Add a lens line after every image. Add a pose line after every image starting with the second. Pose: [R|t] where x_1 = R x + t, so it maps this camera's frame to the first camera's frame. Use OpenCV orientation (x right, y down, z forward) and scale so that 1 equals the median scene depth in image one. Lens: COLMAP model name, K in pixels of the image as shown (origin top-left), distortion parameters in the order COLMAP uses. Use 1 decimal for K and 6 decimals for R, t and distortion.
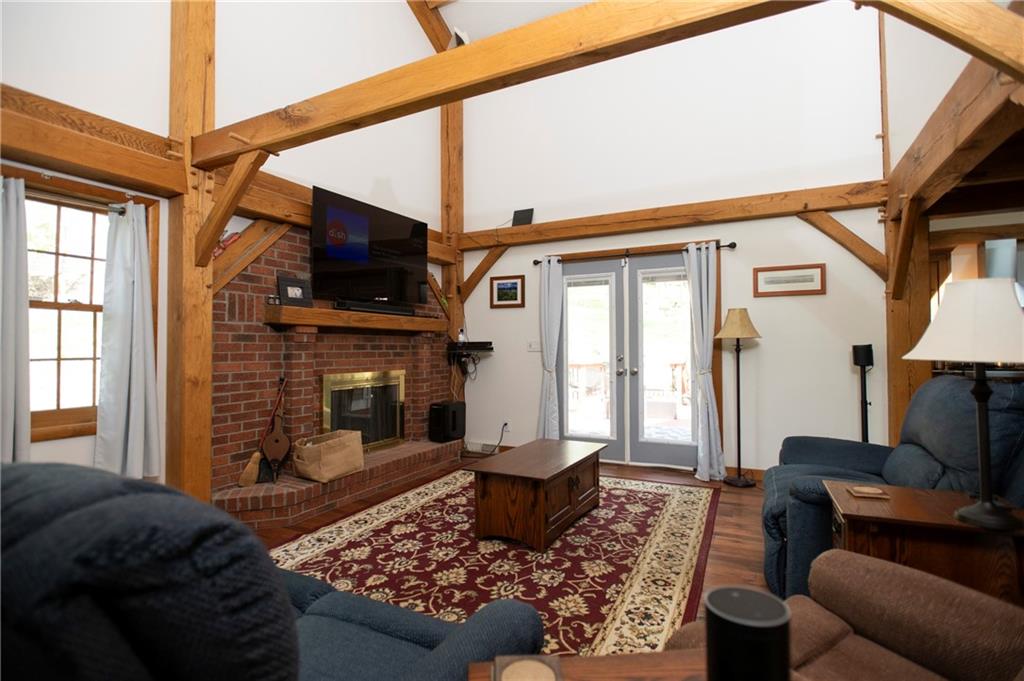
lens RADIAL K [[501.7, 0, 504.5], [0, 501.7, 336.6], [0, 0, 1]] dist [-0.003609, -0.000329]
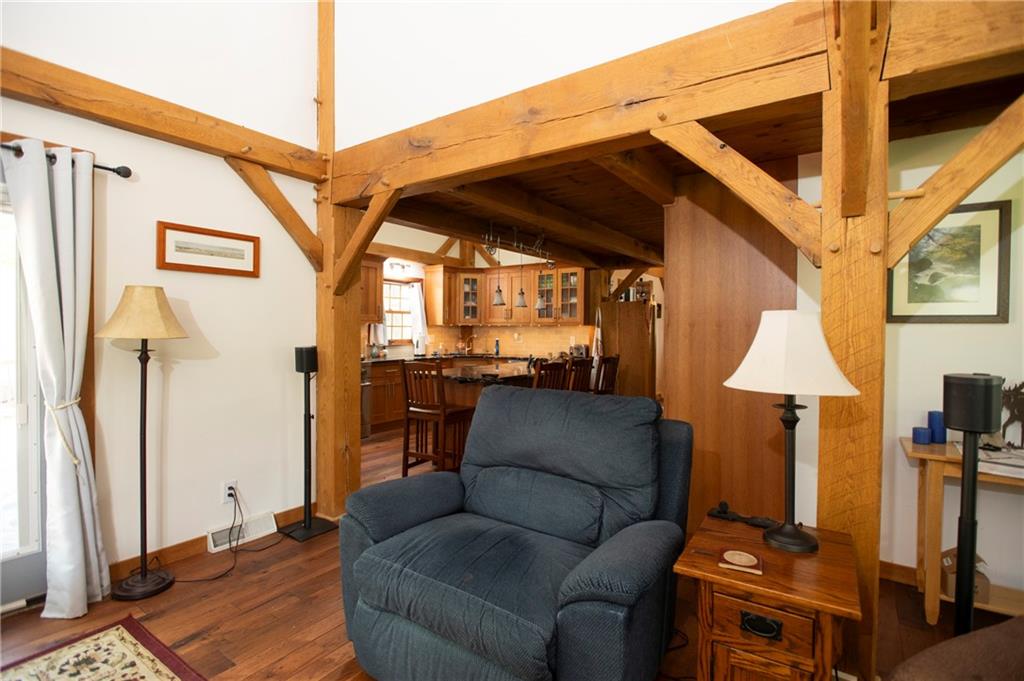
lens RADIAL K [[485.4, 0, 514.8], [0, 485.4, 336.6], [0, 0, 1]] dist [-0.012298, -0.000227]
pose [[0.126182, -0.010840, 0.991948, -0.041339], [-0.030914, 0.999412, 0.014854, -0.028458], [-0.991525, -0.032540, 0.125772, 0.747977]]
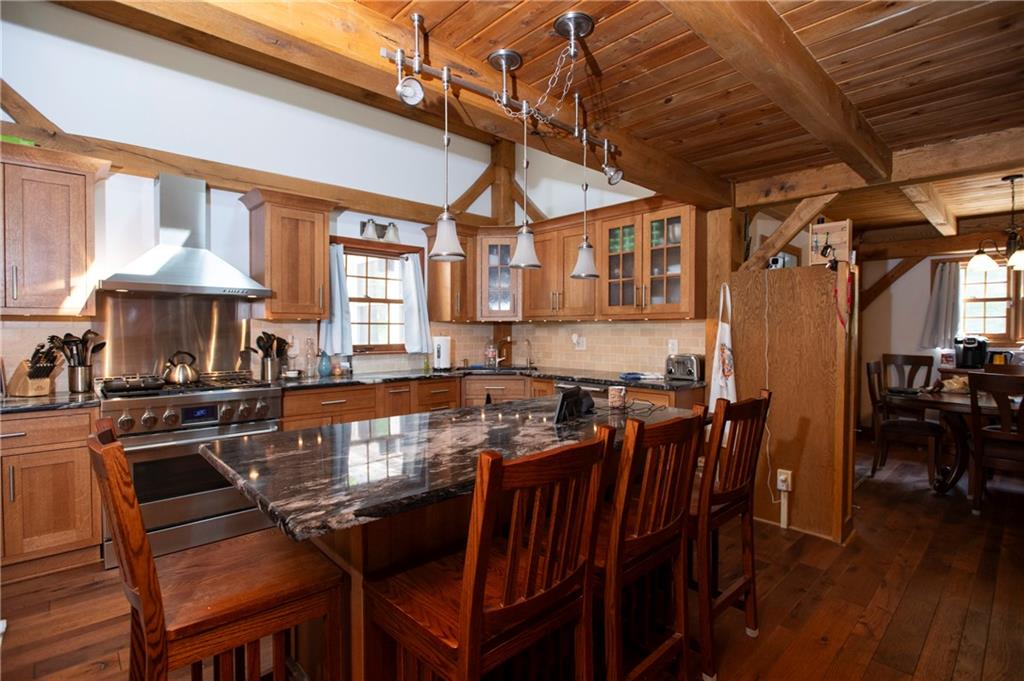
lens RADIAL K [[485.4, 0, 514.8], [0, 485.4, 336.6], [0, 0, 1]] dist [-0.012298, -0.000227]
pose [[0.327815, -0.013112, 0.944651, 1.052406], [-0.024254, 0.999457, 0.022290, -0.028634], [-0.944430, -0.030219, 0.327320, 0.741706]]
